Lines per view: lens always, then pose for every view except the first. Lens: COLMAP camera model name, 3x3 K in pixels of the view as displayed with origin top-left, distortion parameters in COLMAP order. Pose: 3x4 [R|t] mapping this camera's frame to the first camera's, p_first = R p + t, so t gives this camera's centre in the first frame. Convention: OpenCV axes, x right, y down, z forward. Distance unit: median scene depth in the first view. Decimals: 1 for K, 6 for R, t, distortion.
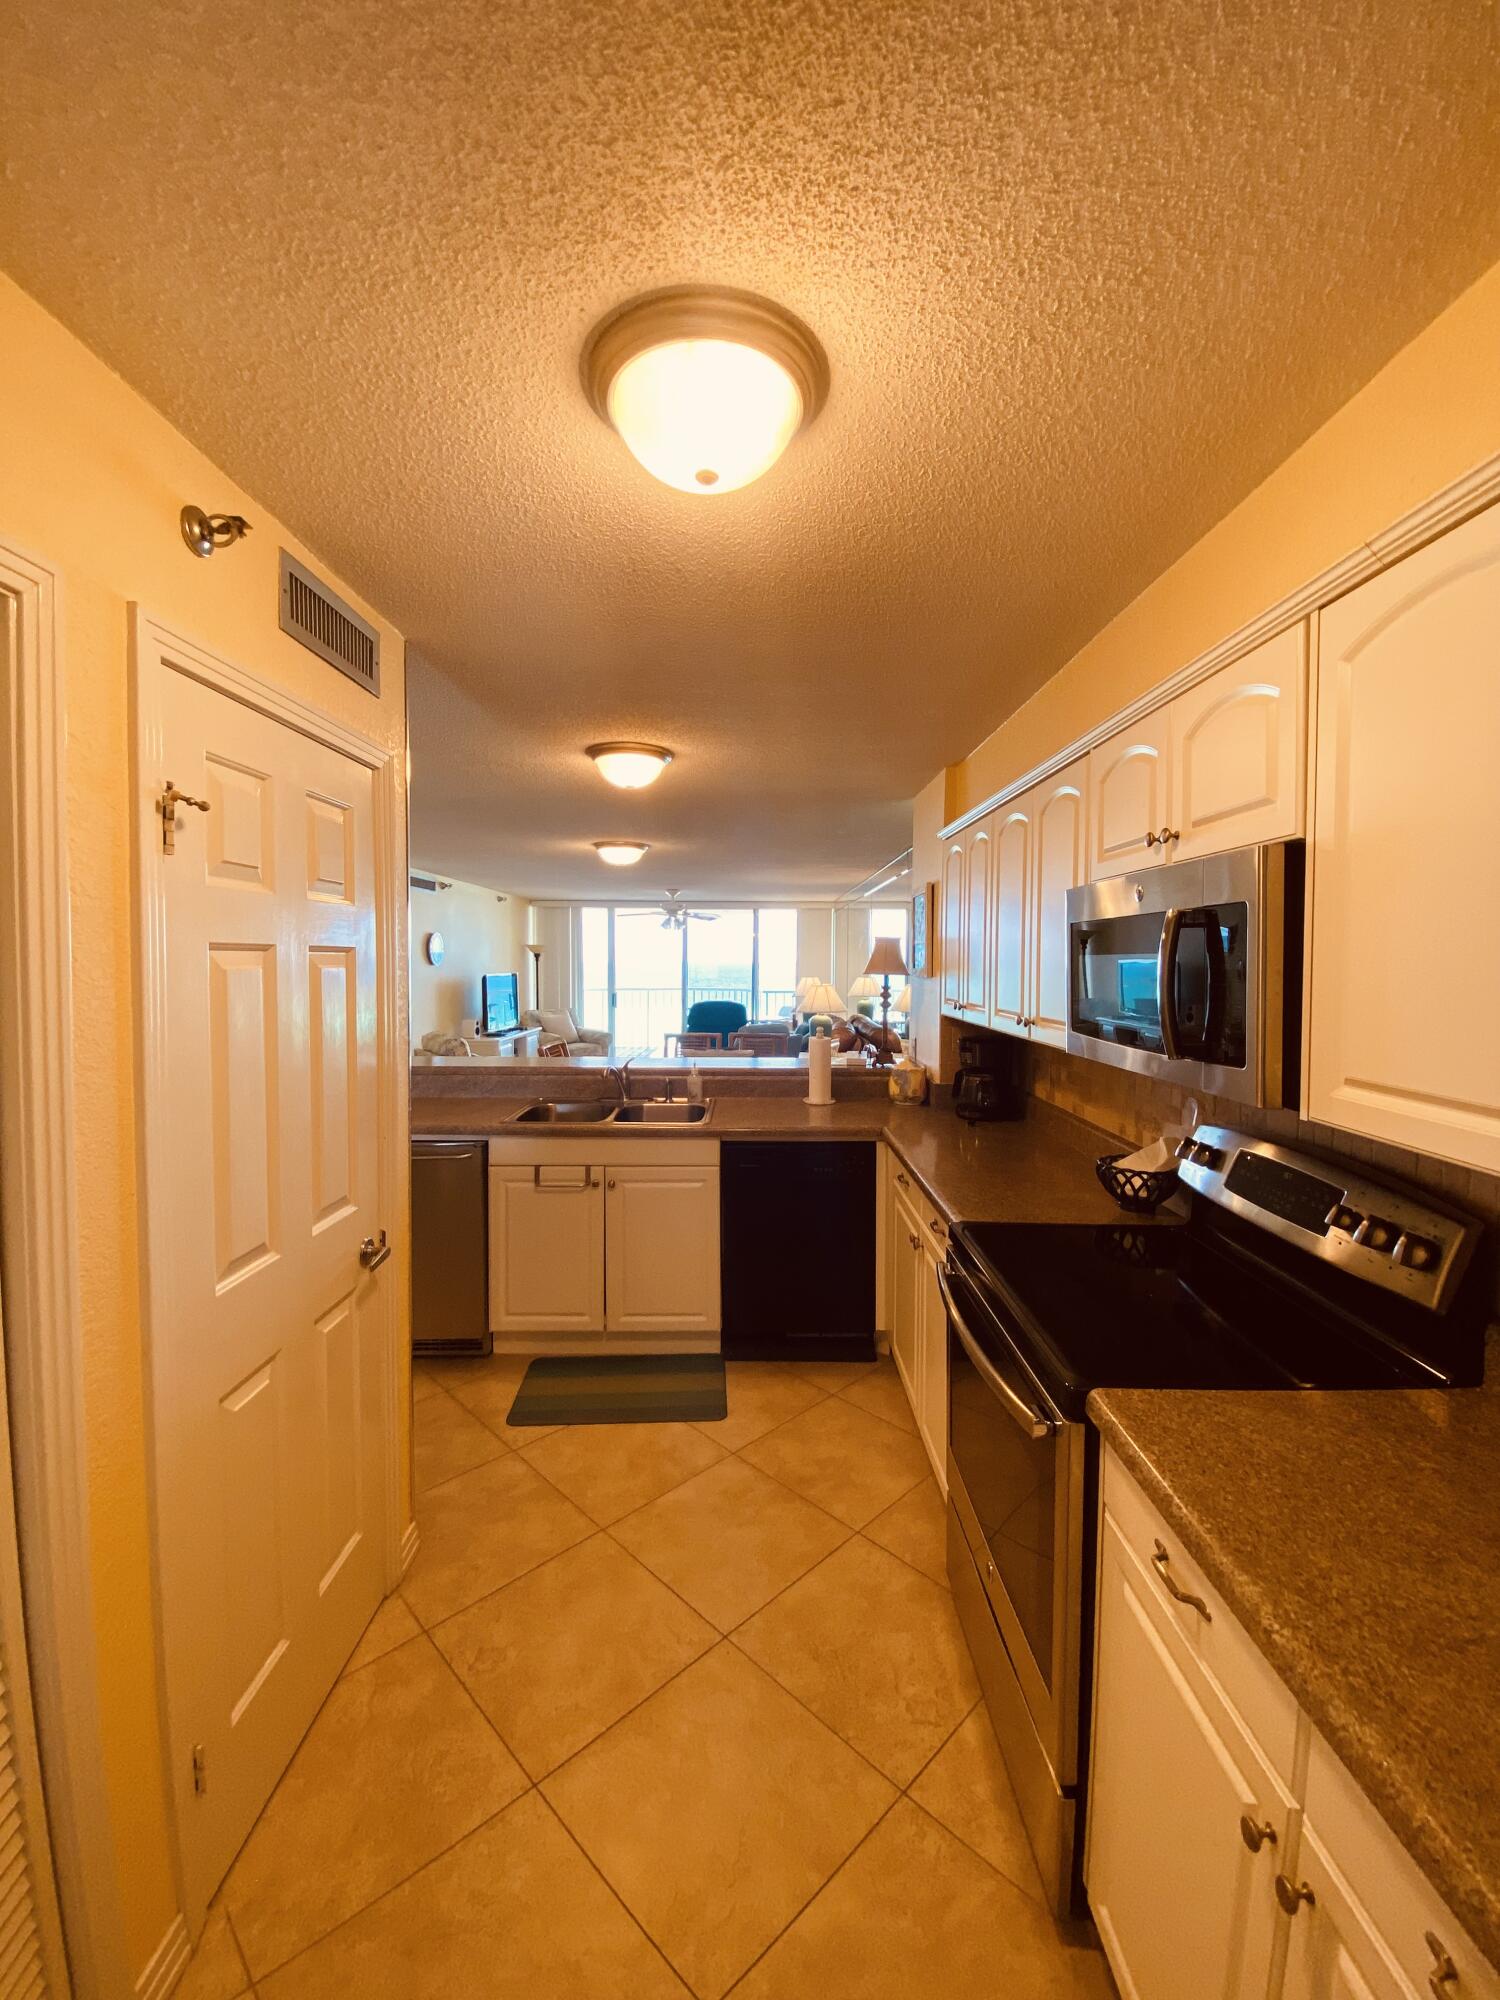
lens RADIAL K [[818.6, 0, 767.6], [0, 818.6, 991.7], [0, 0, 1]] dist [0.001362, -0.001824]
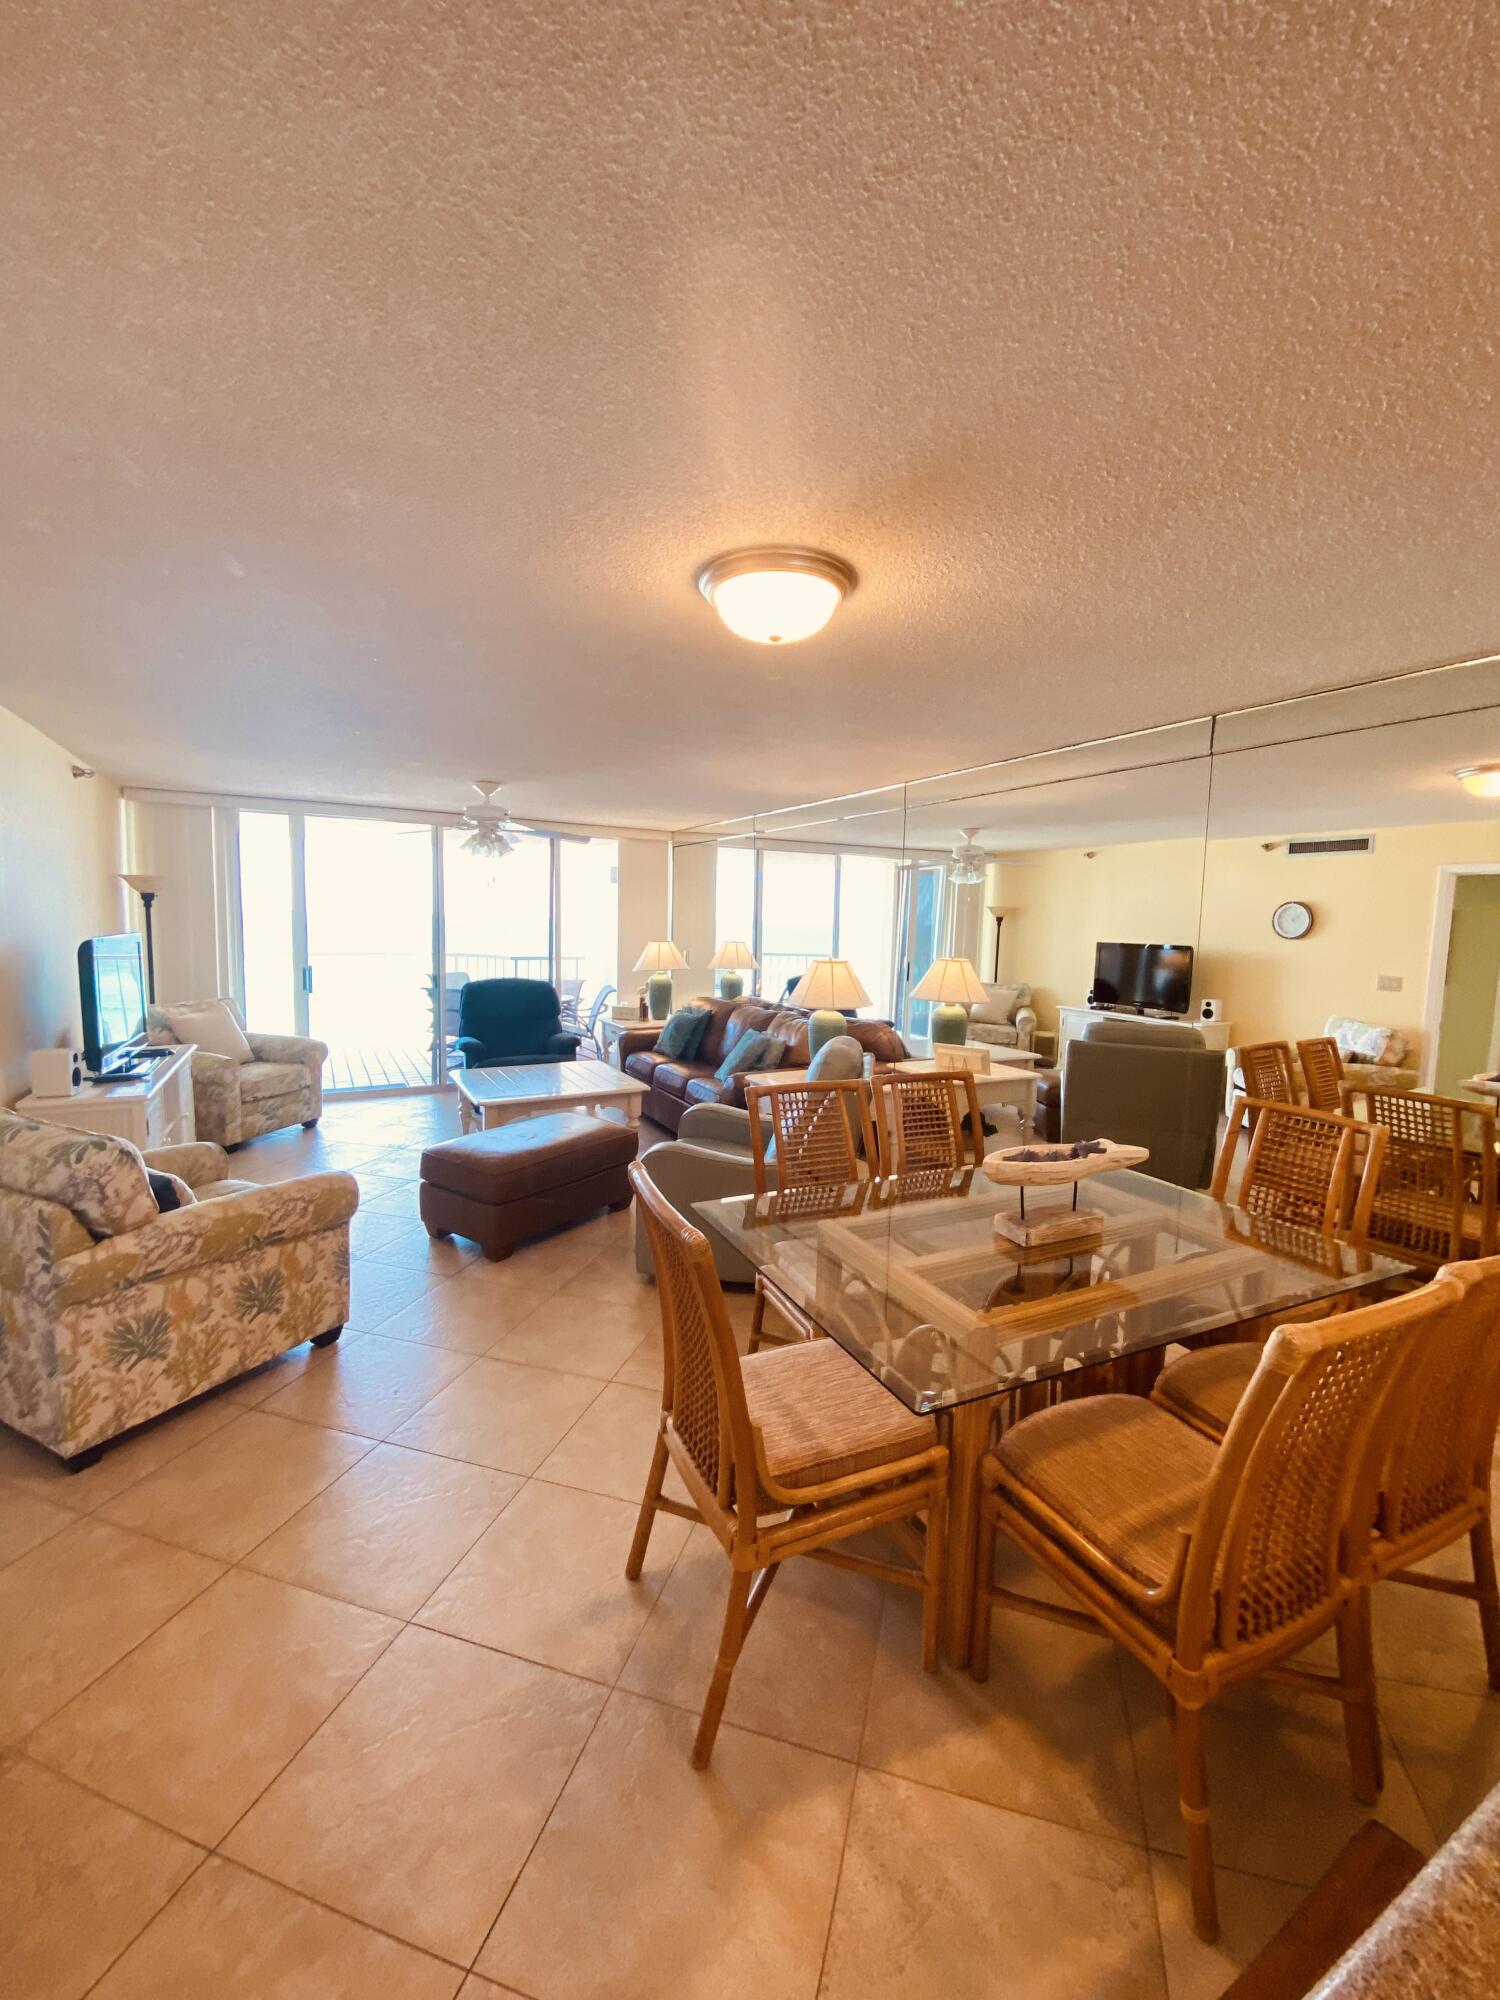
lens RADIAL K [[818.6, 0, 756.4], [0, 818.6, 998.6], [0, 0, 1]] dist [0.001362, -0.001824]
pose [[0.881929, -0.032057, 0.470292, -0.195454], [0.001919, 0.997921, 0.064425, -0.013738], [-0.471379, -0.055916, 0.880156, 0.377243]]
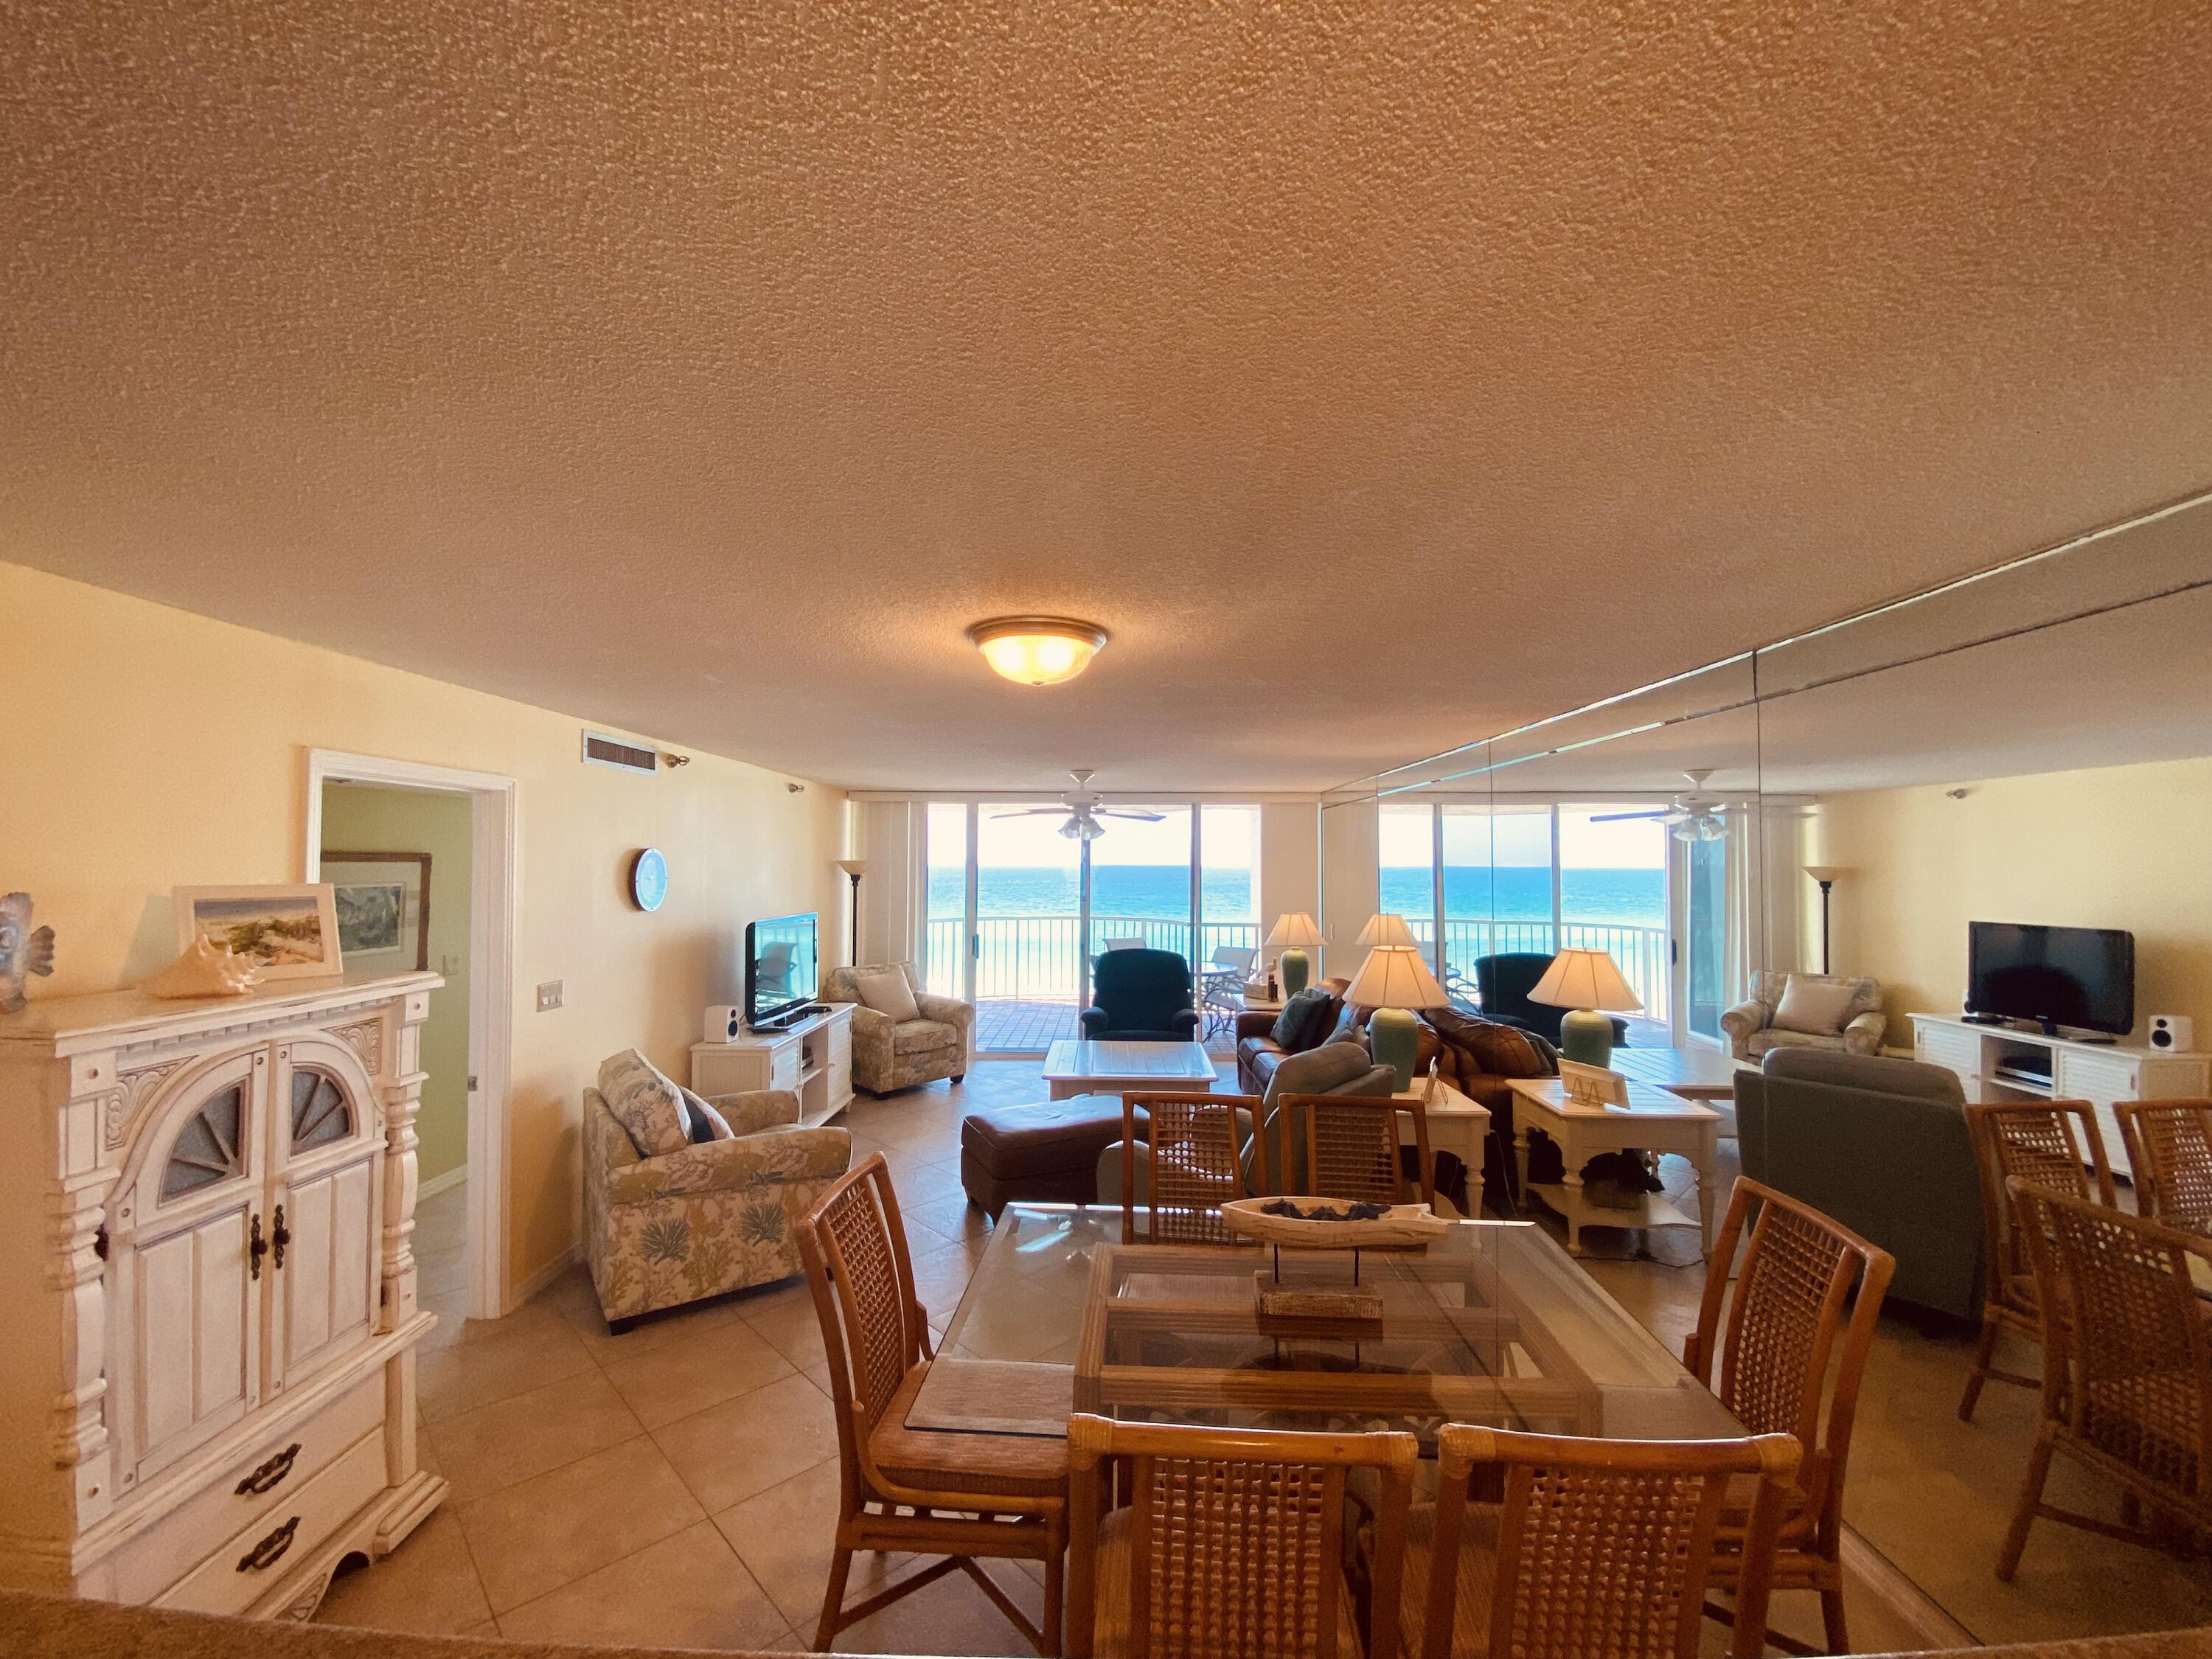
lens RADIAL K [[905.3, 0, 1108.6], [0, 905.3, 835.2], [0, 0, 1]] dist [0.001362, -0.001824]
pose [[0.999762, -0.002385, -0.021677, -0.073959], [0.000871, 0.997575, -0.069601, -0.029481], [0.021791, 0.069566, 0.997339, 0.316454]]
